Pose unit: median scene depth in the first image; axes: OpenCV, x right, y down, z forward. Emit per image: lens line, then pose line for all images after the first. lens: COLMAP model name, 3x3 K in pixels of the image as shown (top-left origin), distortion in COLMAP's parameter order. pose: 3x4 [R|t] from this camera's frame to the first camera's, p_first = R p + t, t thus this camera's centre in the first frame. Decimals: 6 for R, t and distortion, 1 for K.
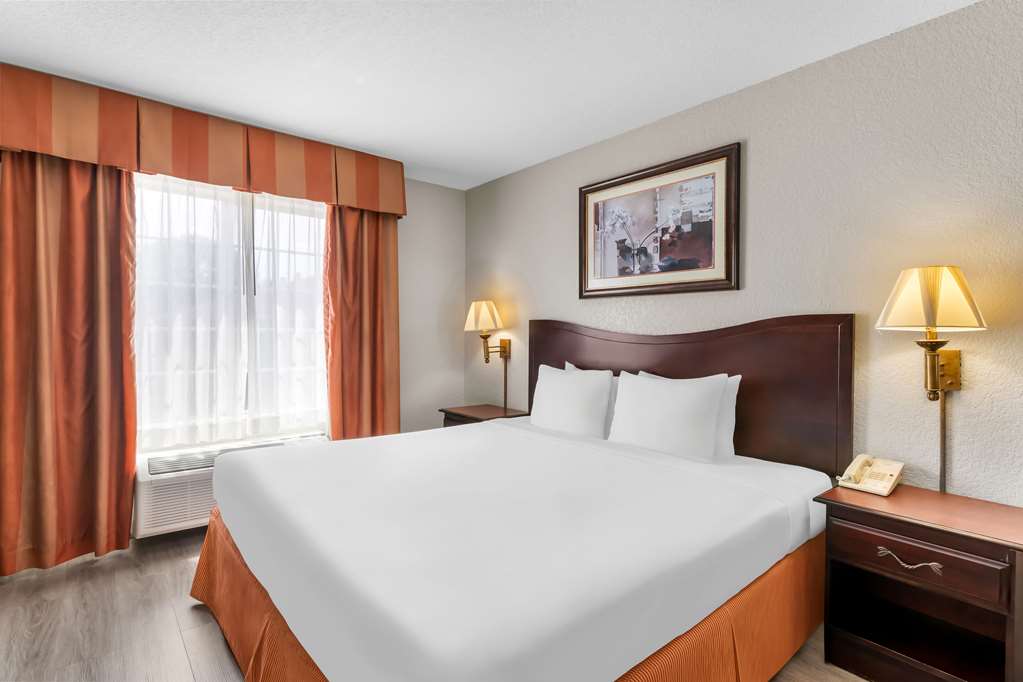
lens RADIAL K [[494.1, 0, 511.5], [0, 494.1, 341.0], [0, 0, 1]] dist [0.003004, 0.000481]
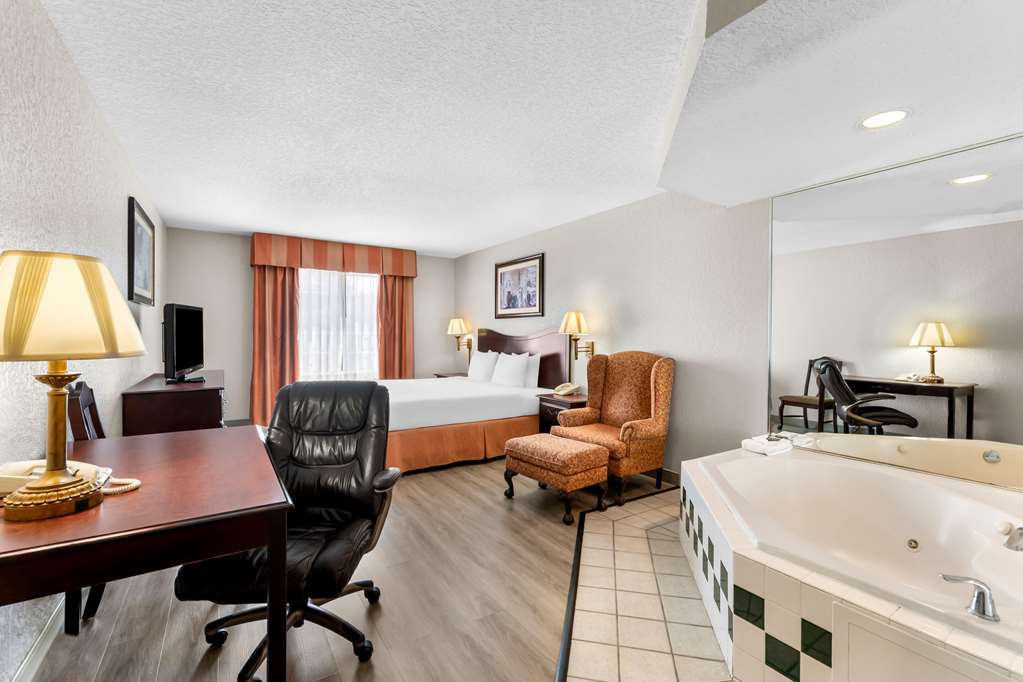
lens RADIAL K [[442.3, 0, 511.5], [0, 442.3, 341.0], [0, 0, 1]] dist [0.000283, -0.000012]
pose [[0.989848, 0.006392, -0.141987, 0.477475], [-0.006874, 0.999972, -0.002901, 0.011822], [0.141965, 0.003847, 0.989864, -0.820945]]
